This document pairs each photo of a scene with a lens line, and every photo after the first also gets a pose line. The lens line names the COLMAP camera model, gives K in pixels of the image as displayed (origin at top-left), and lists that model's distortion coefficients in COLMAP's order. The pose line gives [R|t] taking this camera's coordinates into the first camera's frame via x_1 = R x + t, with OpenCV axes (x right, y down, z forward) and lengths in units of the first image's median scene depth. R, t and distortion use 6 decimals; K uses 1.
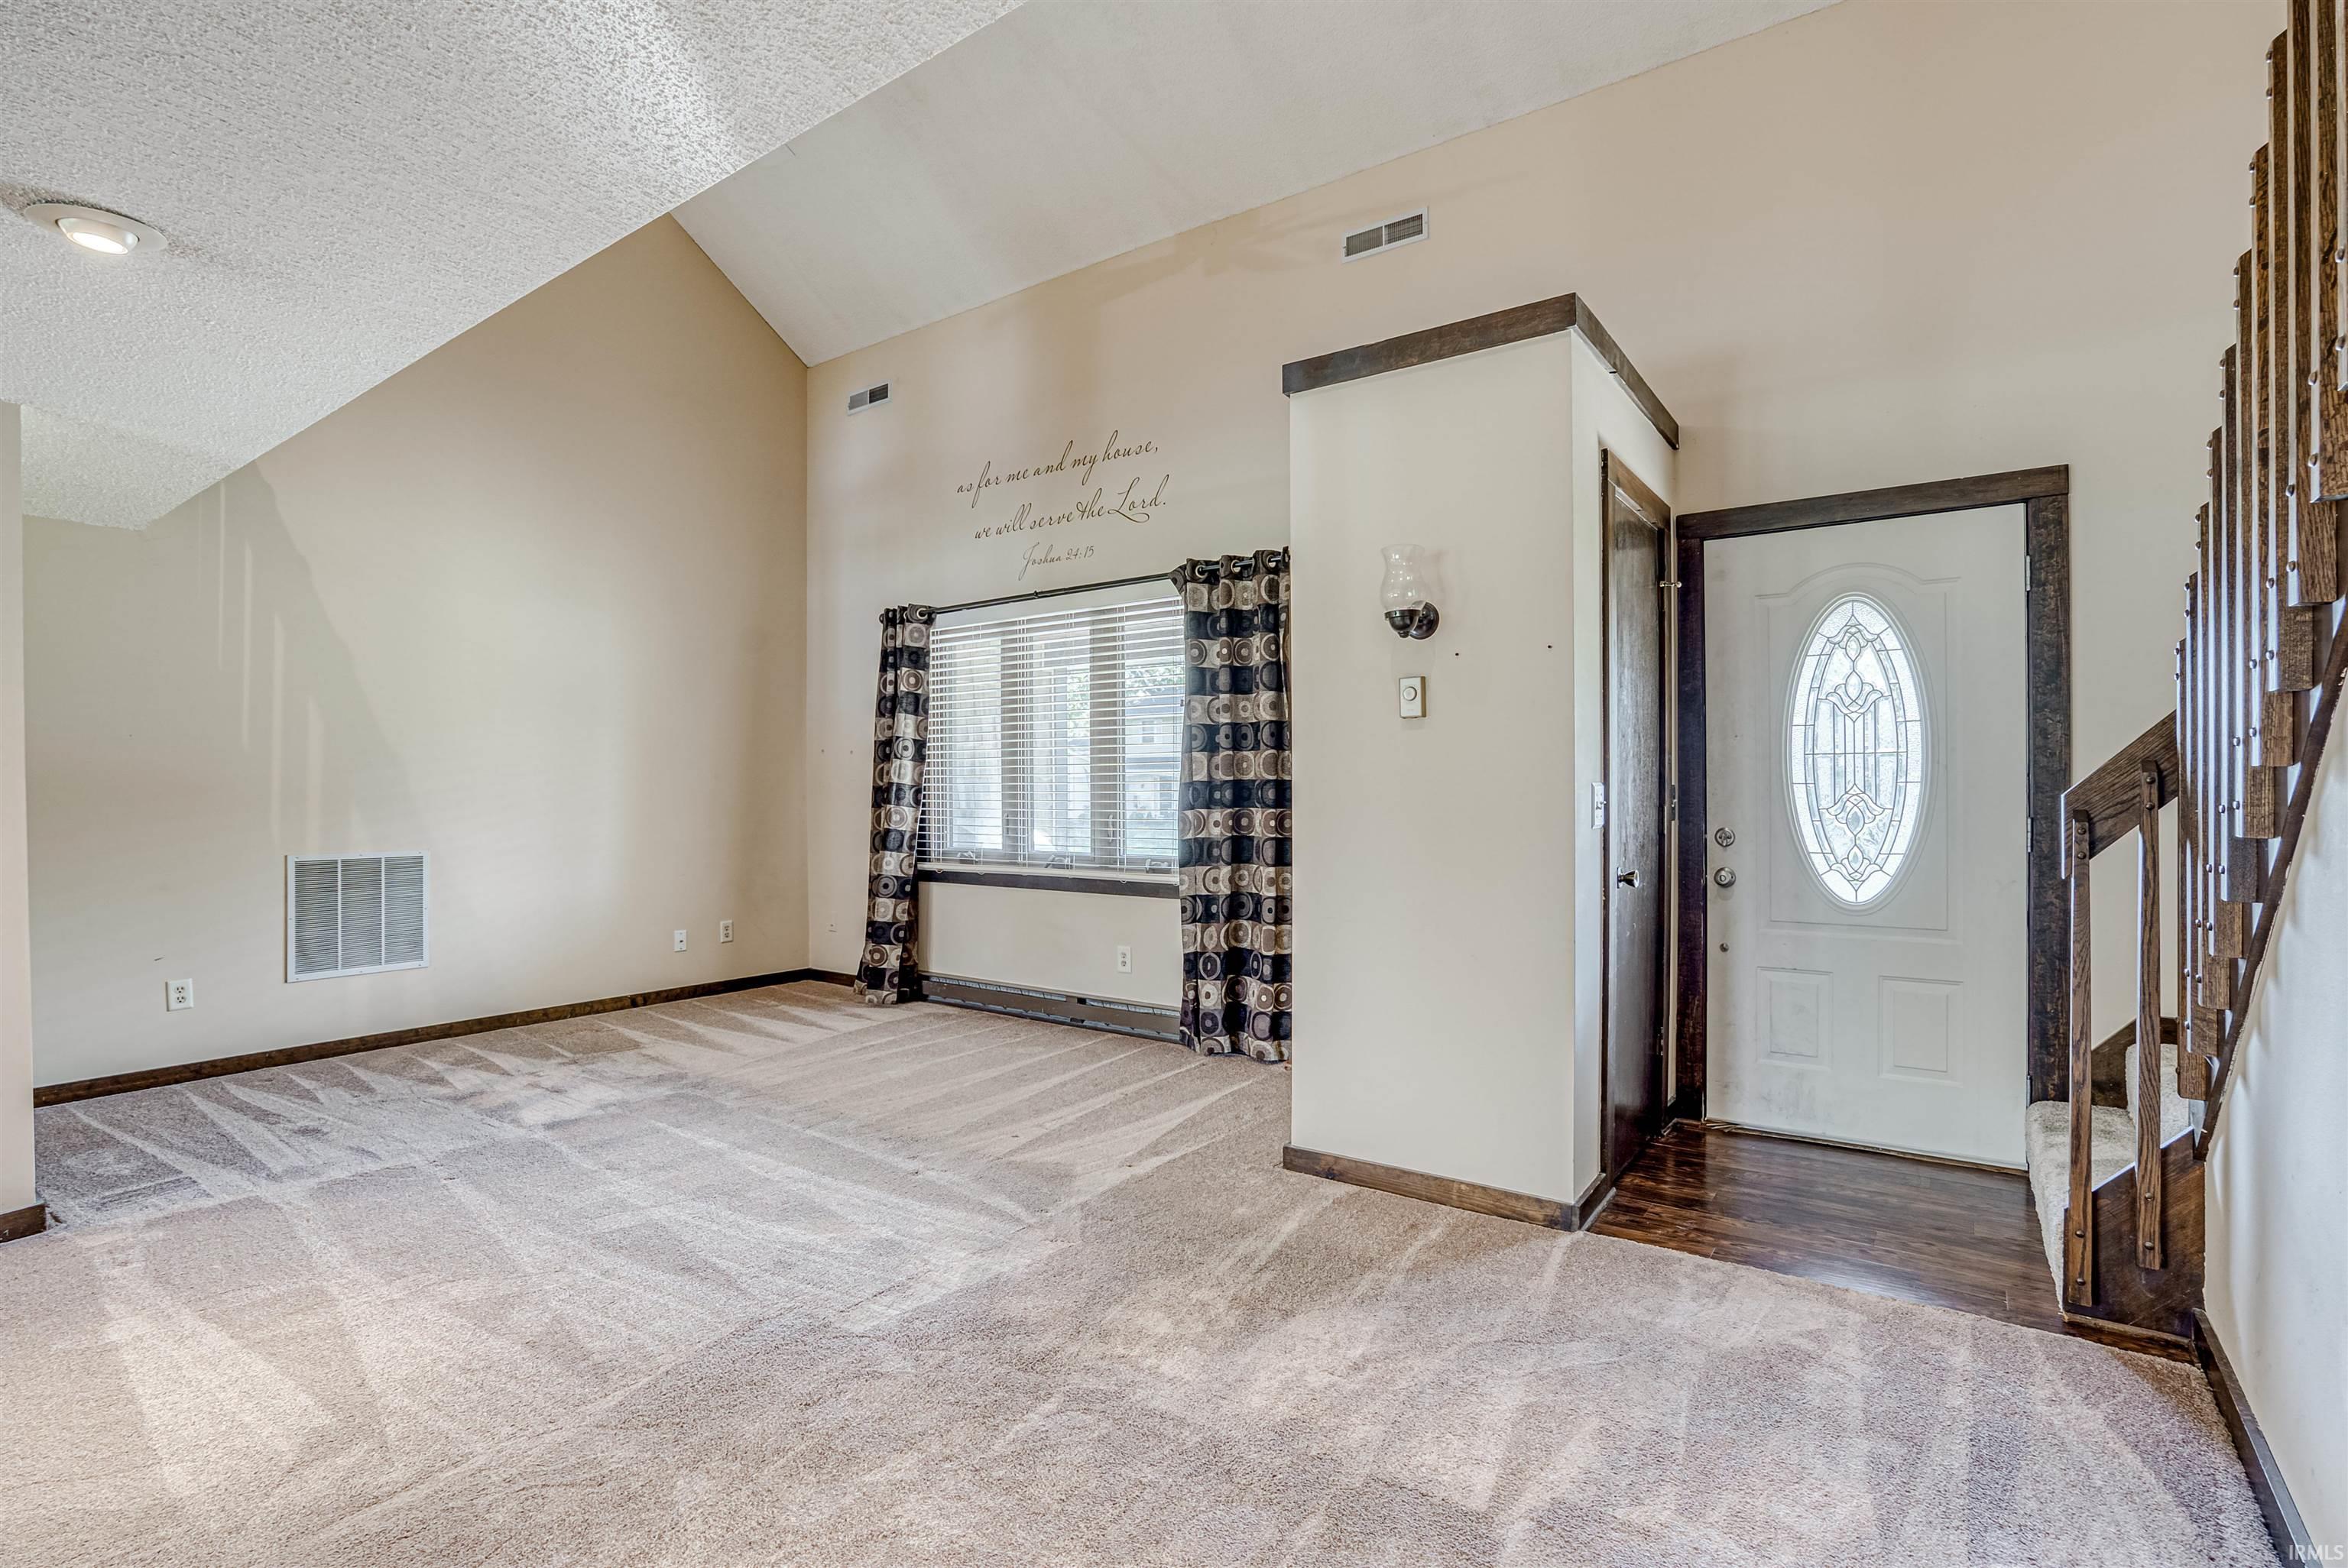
lens RADIAL K [[1093.5, 0, 1174.0], [0, 1093.5, 784.0], [0, 0, 1]] dist [-0.061581, 0.028855]
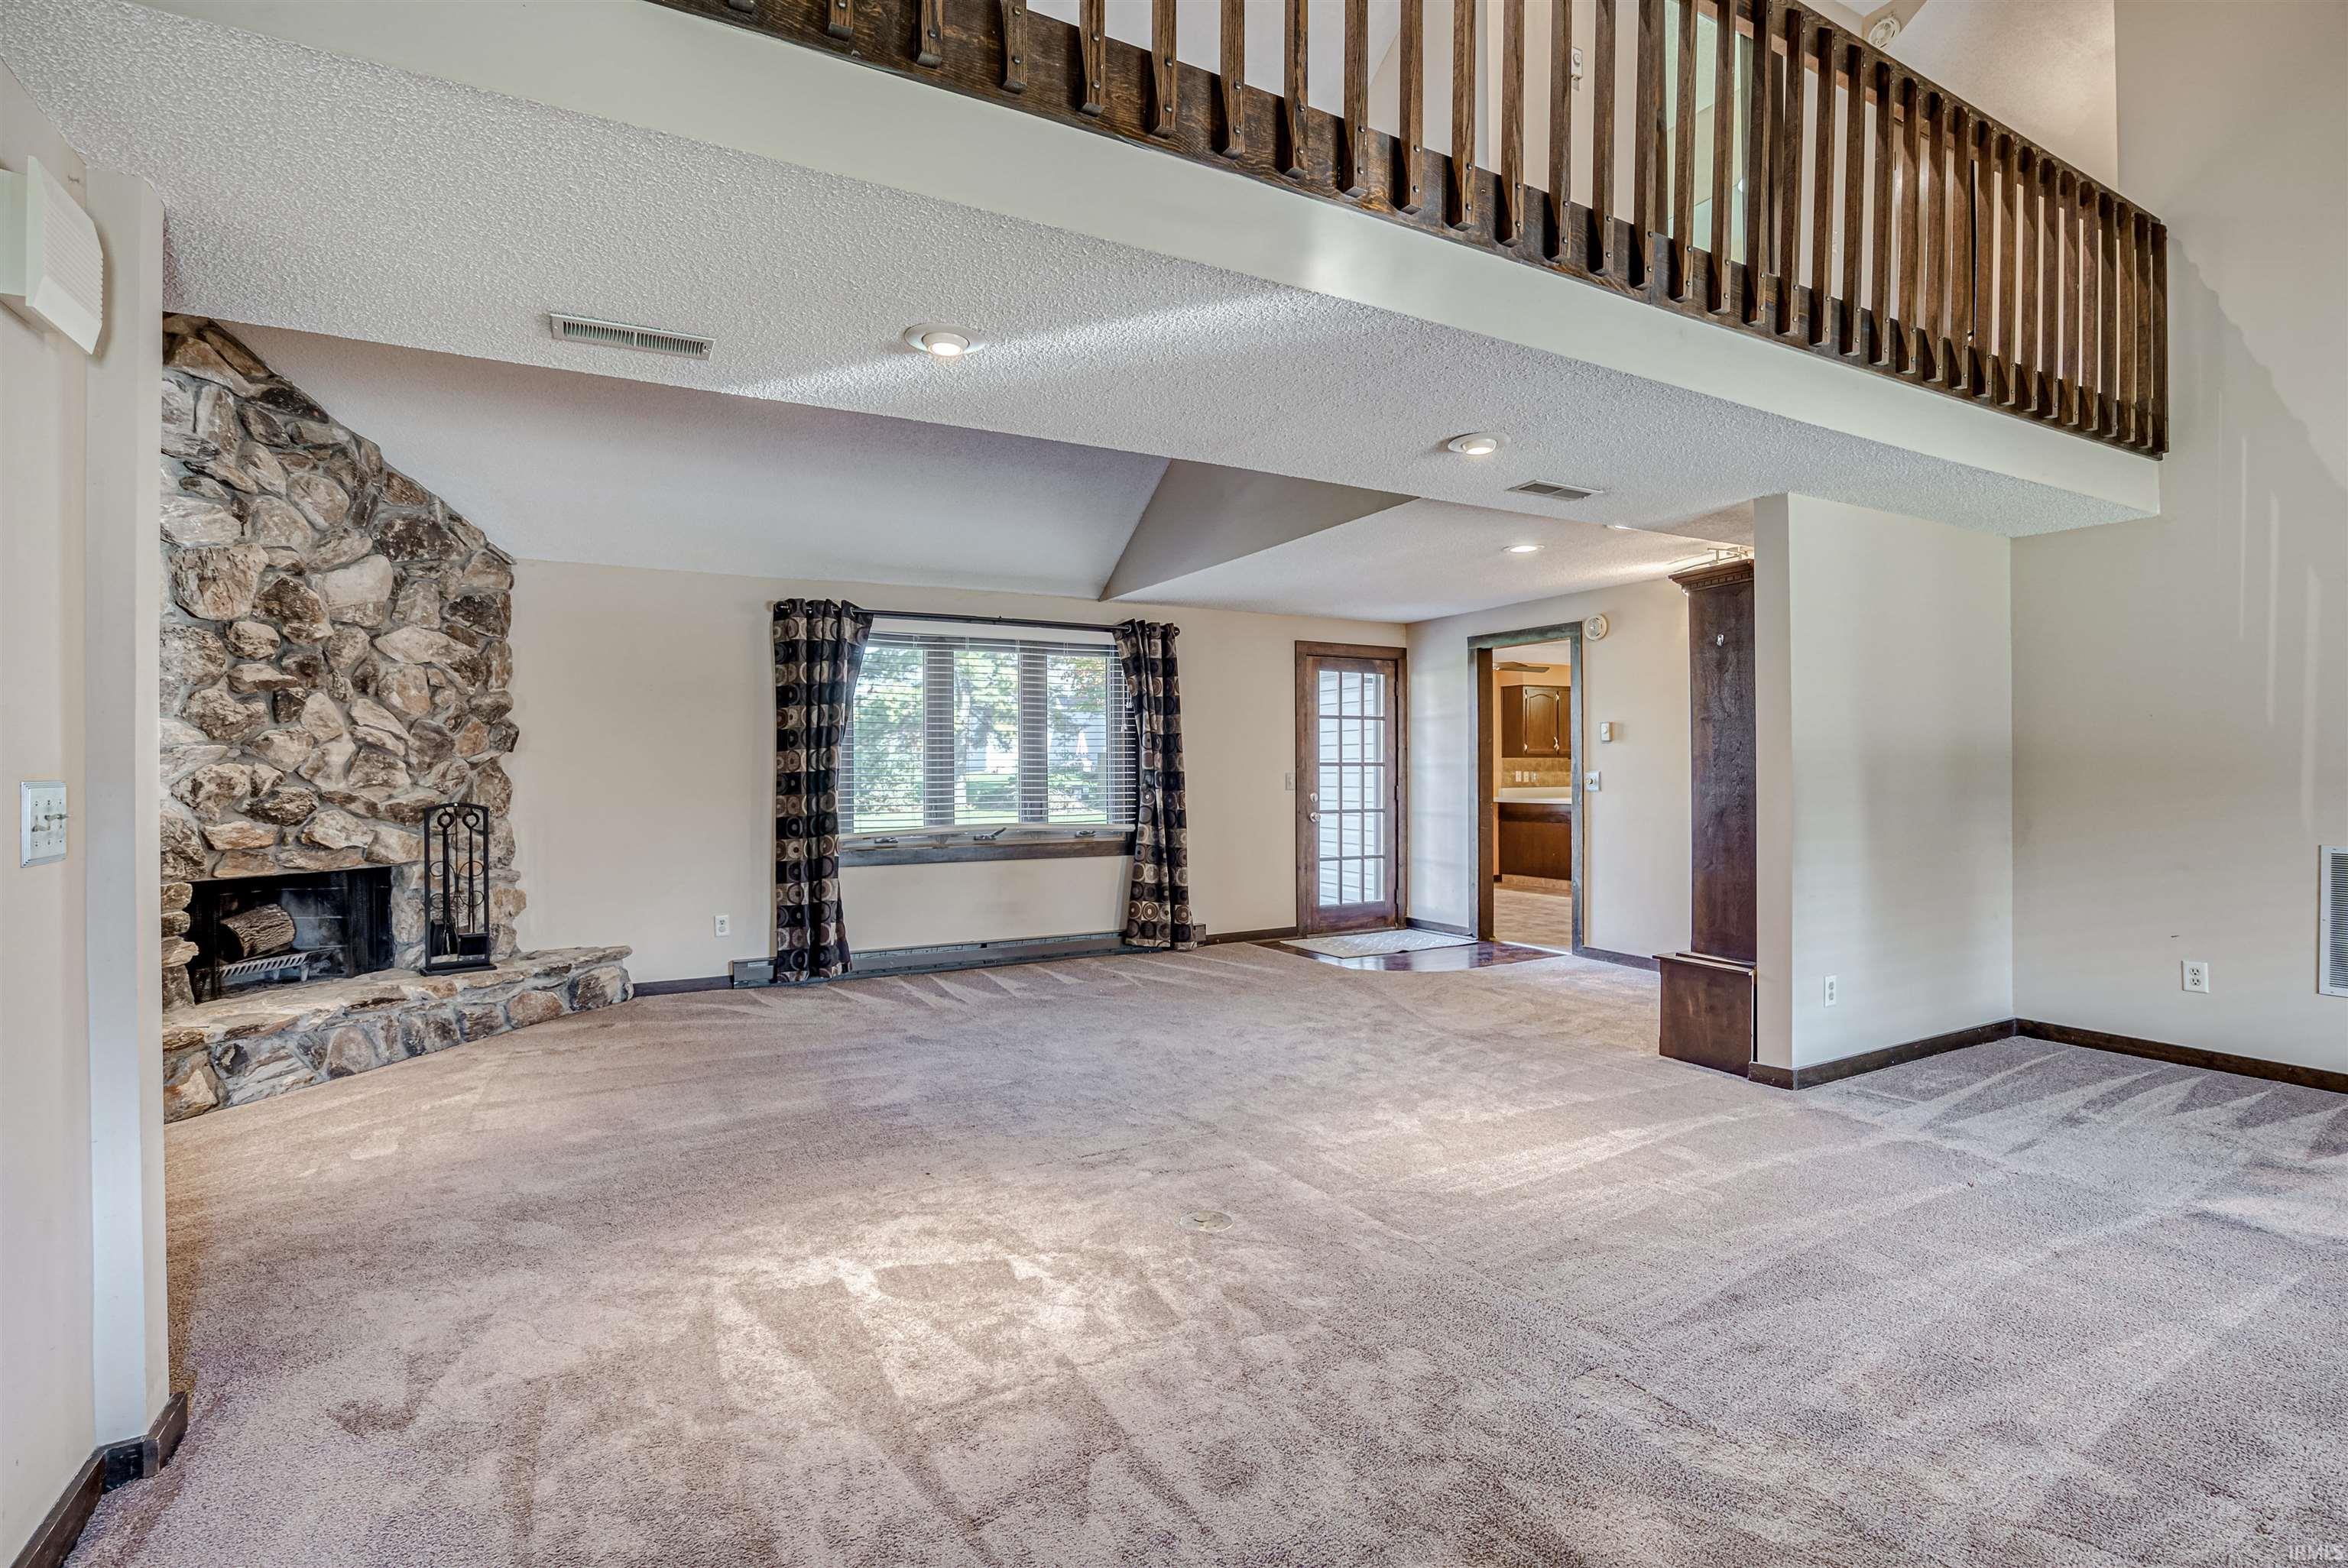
lens RADIAL K [[1084.4, 0, 1179.7], [0, 1084.4, 774.4], [0, 0, 1]] dist [-0.062301, 0.017668]
pose [[-0.439406, 0.008914, -0.898244, 0.304192], [0.007975, 0.999950, 0.006023, -0.001416], [0.898253, -0.004517, -0.439456, 0.527731]]
